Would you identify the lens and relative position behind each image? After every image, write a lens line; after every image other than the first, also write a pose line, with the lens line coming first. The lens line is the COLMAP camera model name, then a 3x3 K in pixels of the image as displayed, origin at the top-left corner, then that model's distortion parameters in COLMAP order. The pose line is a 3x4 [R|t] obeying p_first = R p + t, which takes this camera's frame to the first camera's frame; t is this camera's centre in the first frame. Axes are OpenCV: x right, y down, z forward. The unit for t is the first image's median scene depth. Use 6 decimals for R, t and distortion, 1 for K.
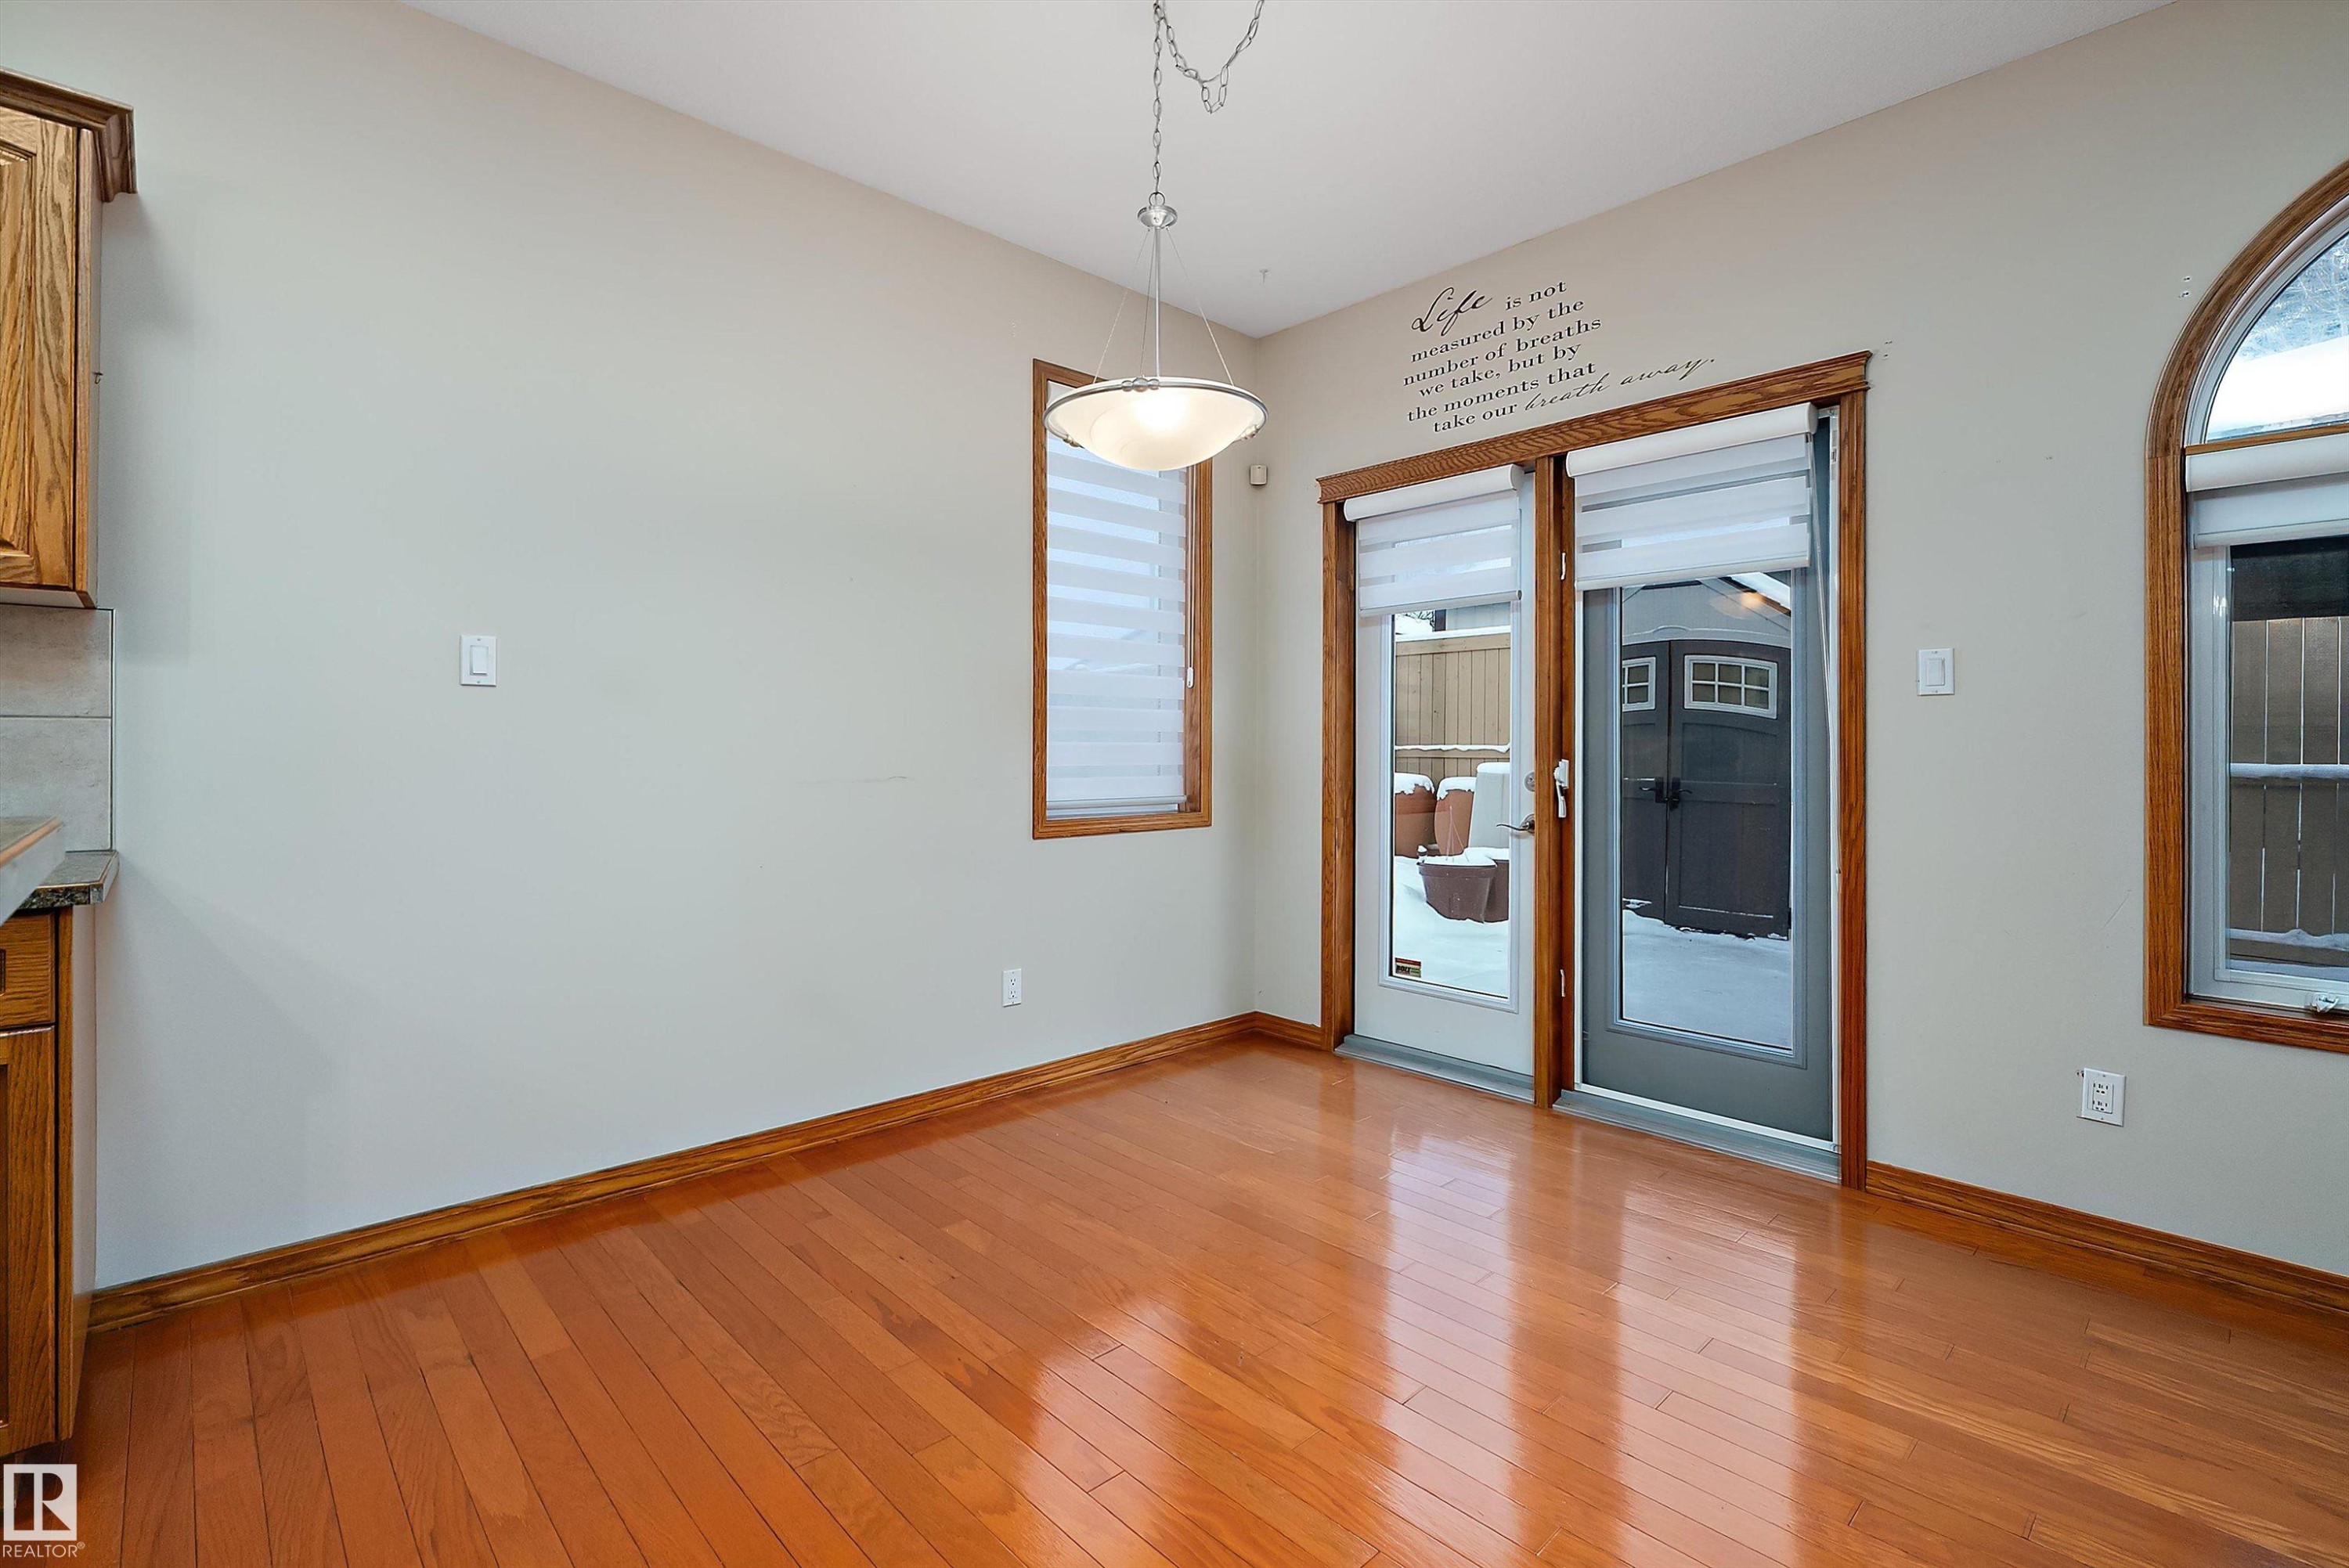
lens RADIAL K [[1062.7, 0, 1158.6], [0, 1062.7, 744.0], [0, 0, 1]] dist [-0.014324, 0.000599]
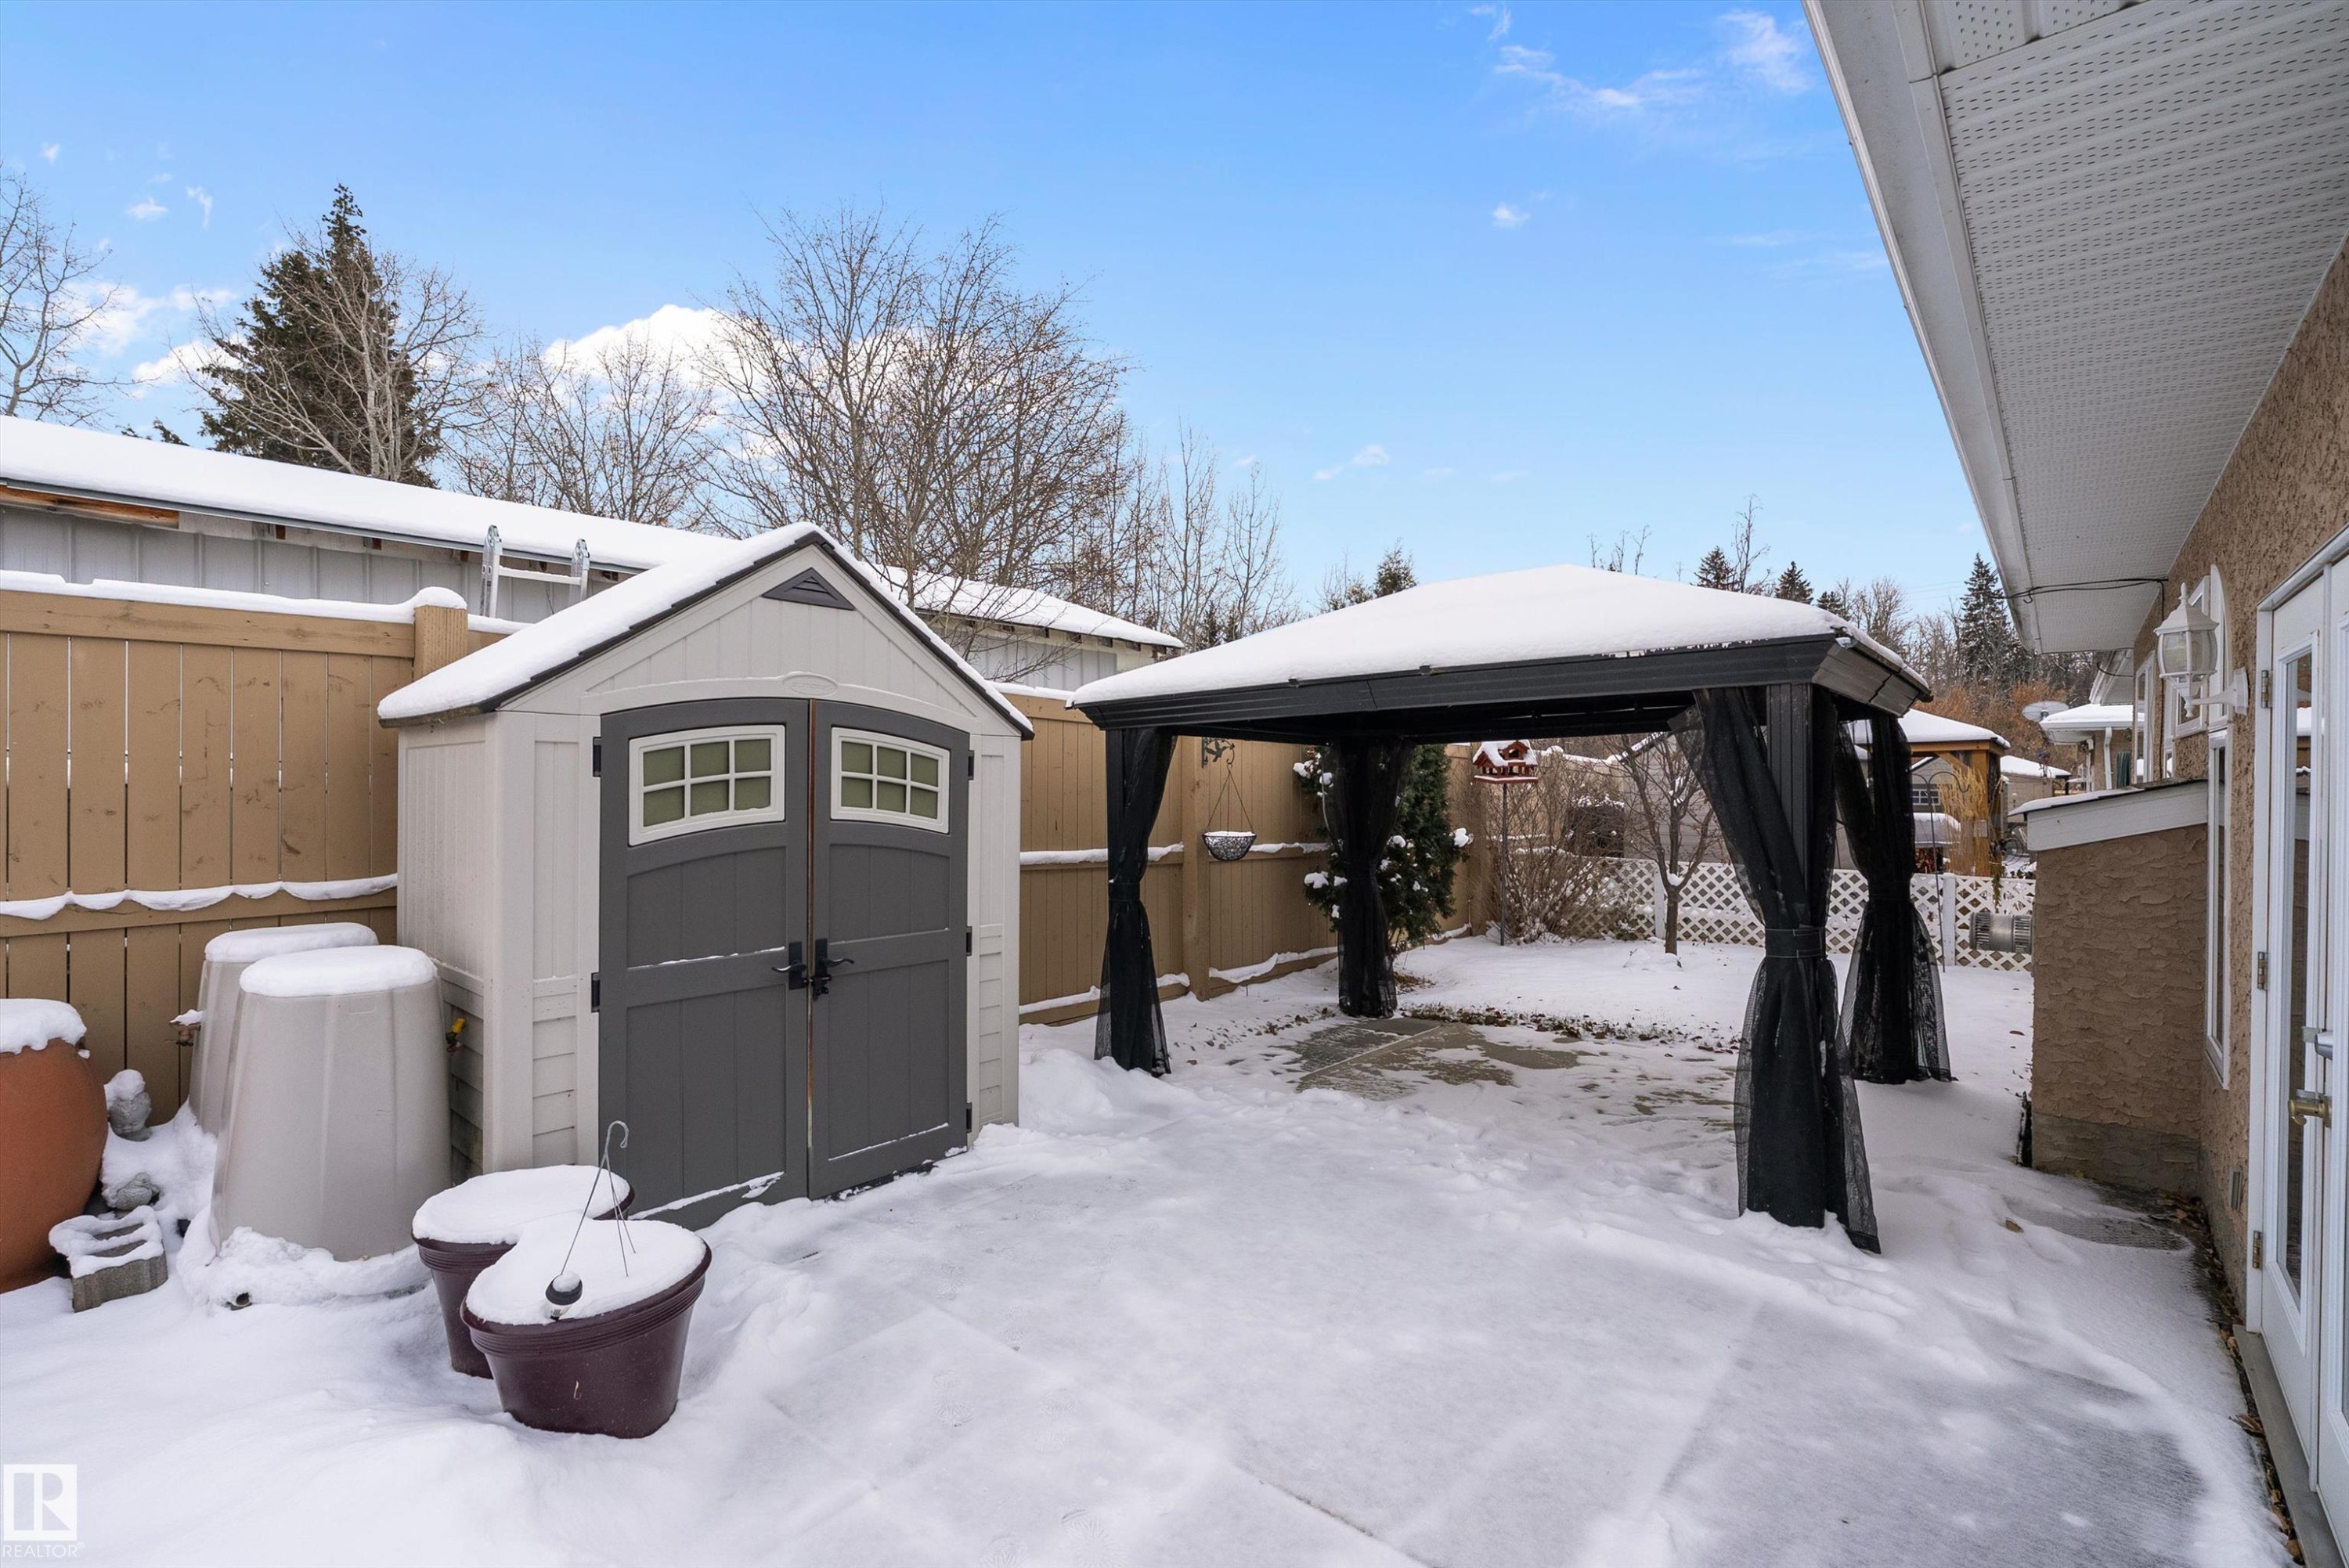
lens RADIAL K [[1046.4, 0, 1174.5], [0, 1046.4, 784.0], [0, 0, 1]] dist [-0.009738, 0.000086]
pose [[-0.113769, -0.006970, 0.993483, -0.203303], [-0.000812, 0.999976, 0.006923, -0.121587], [-0.993507, -0.000019, -0.113772, 1.884006]]
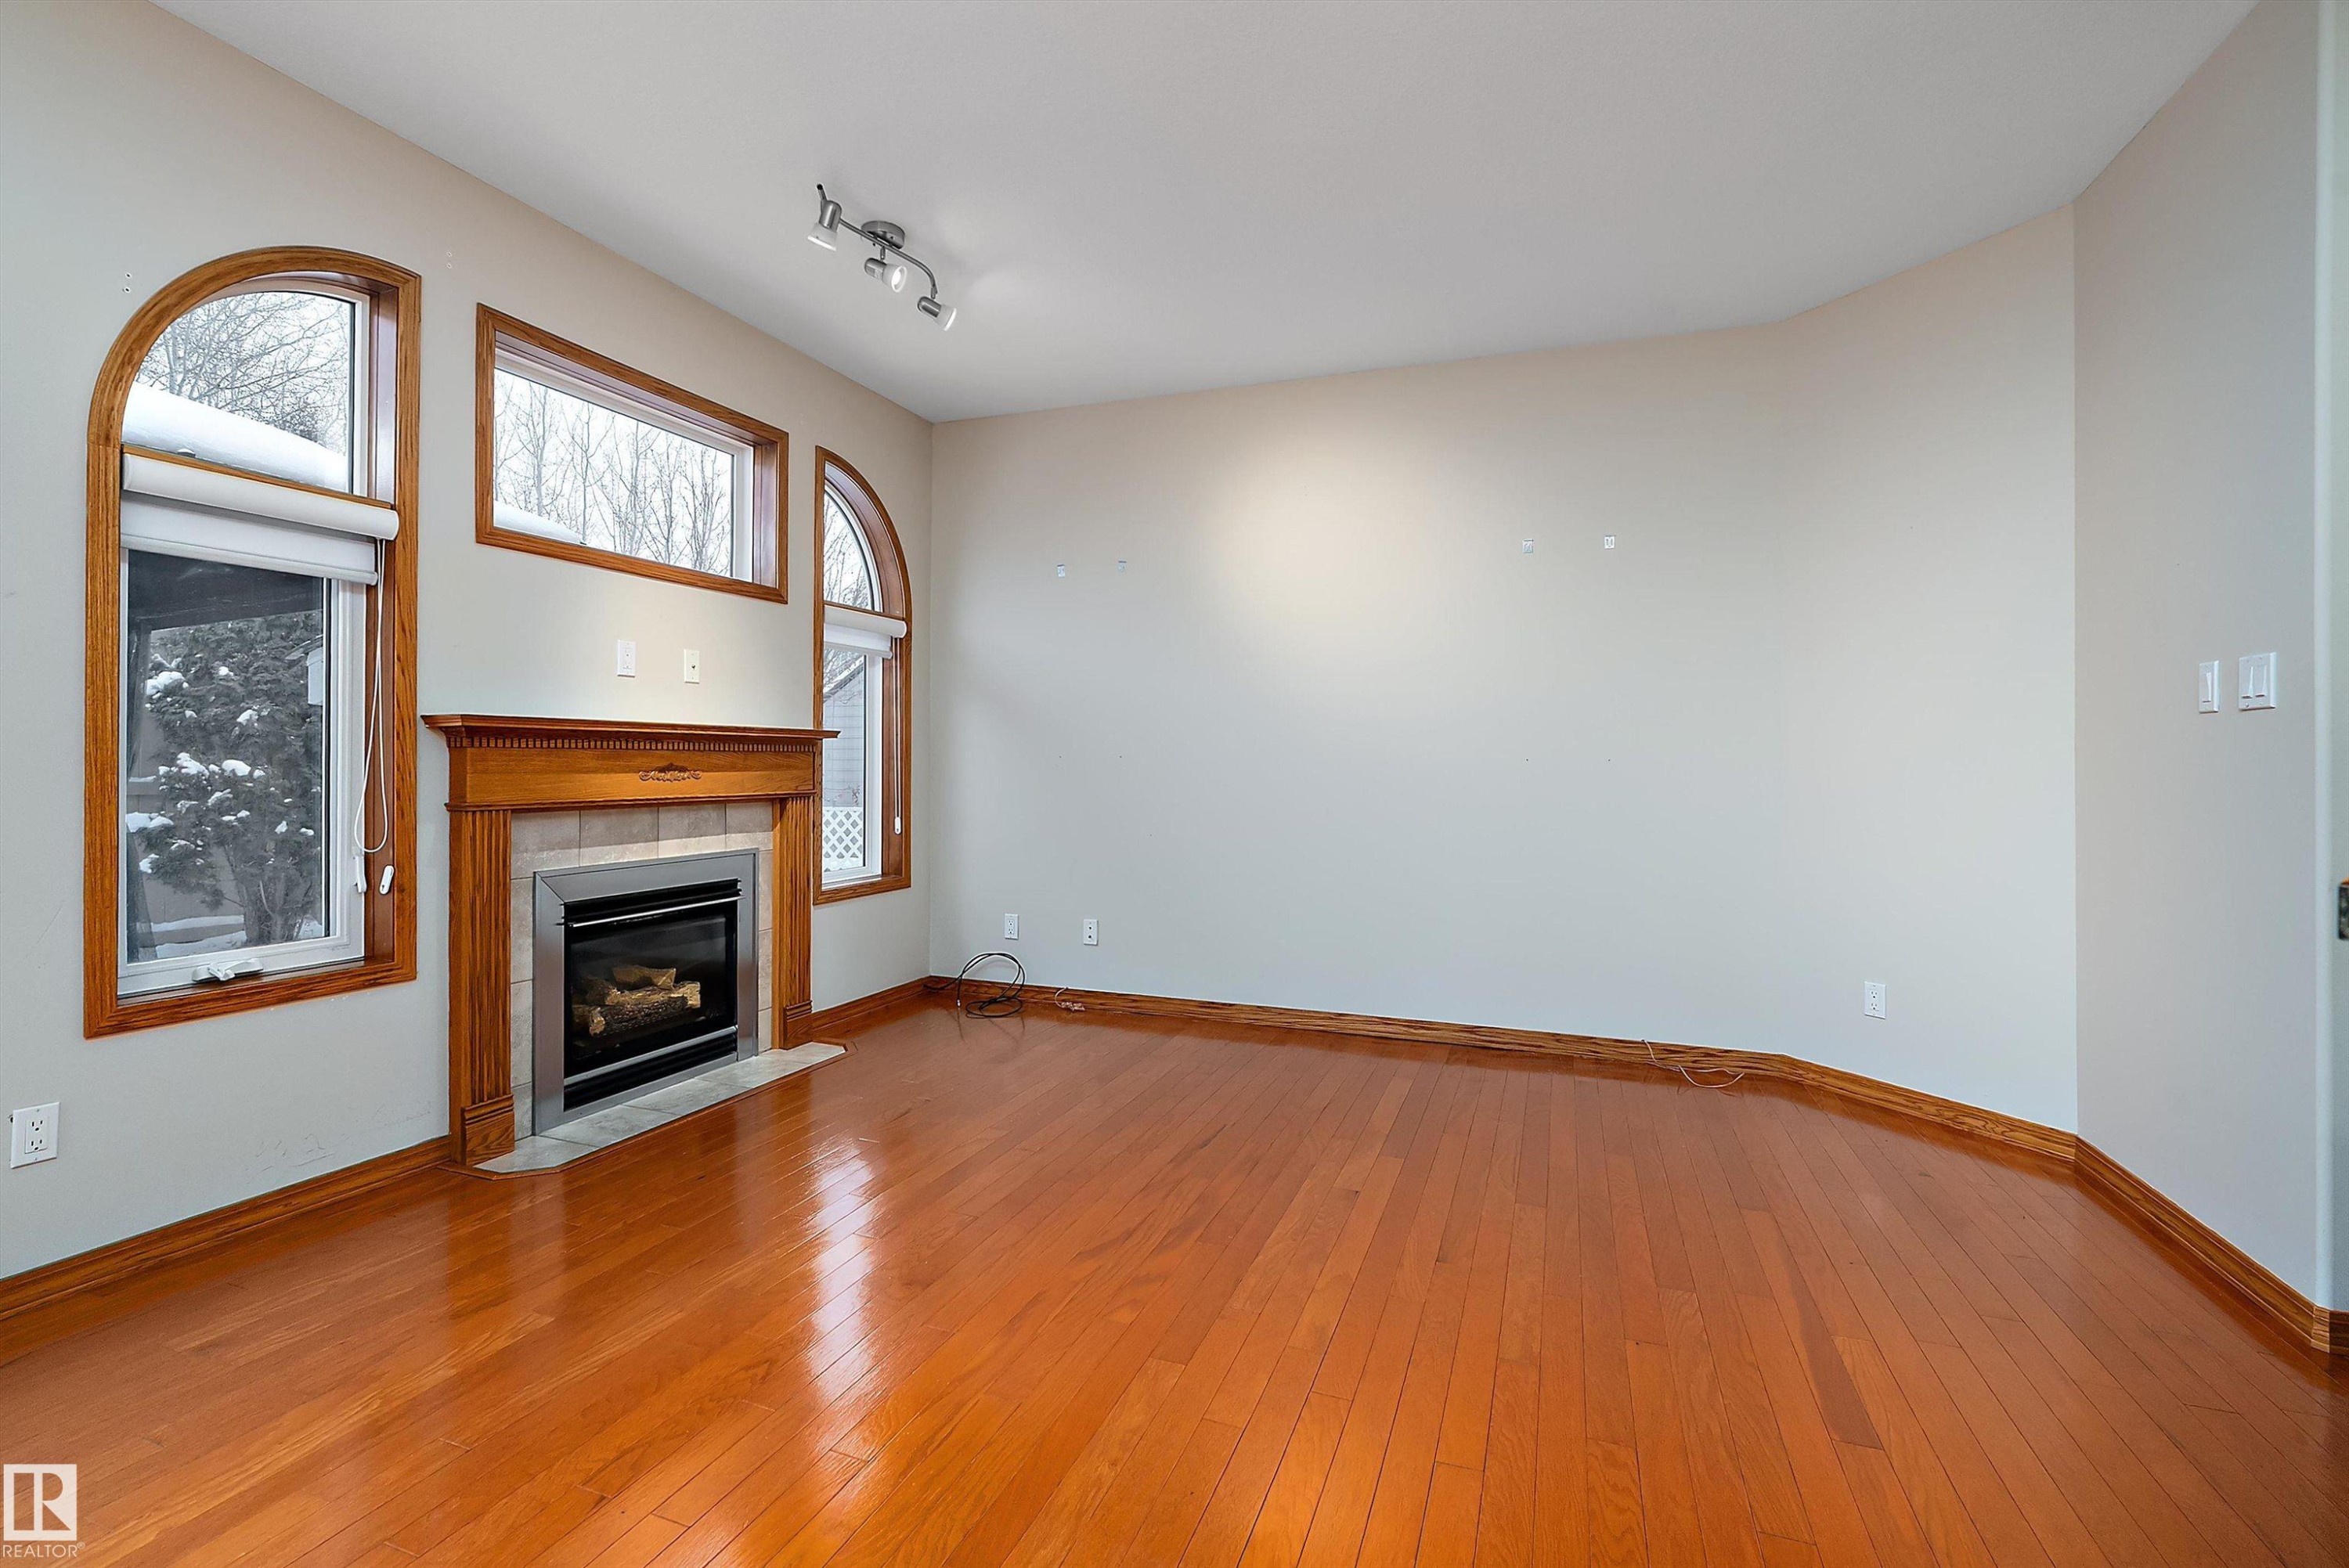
lens RADIAL K [[1062.6, 0, 1156.8], [0, 1062.6, 757.6], [0, 0, 1]] dist [-0.008009, 0.001080]
pose [[-0.433579, -0.004411, 0.901105, -0.233843], [-0.013590, 0.999906, -0.001644, 0.000964], [-0.901013, -0.012959, -0.433598, 0.373651]]
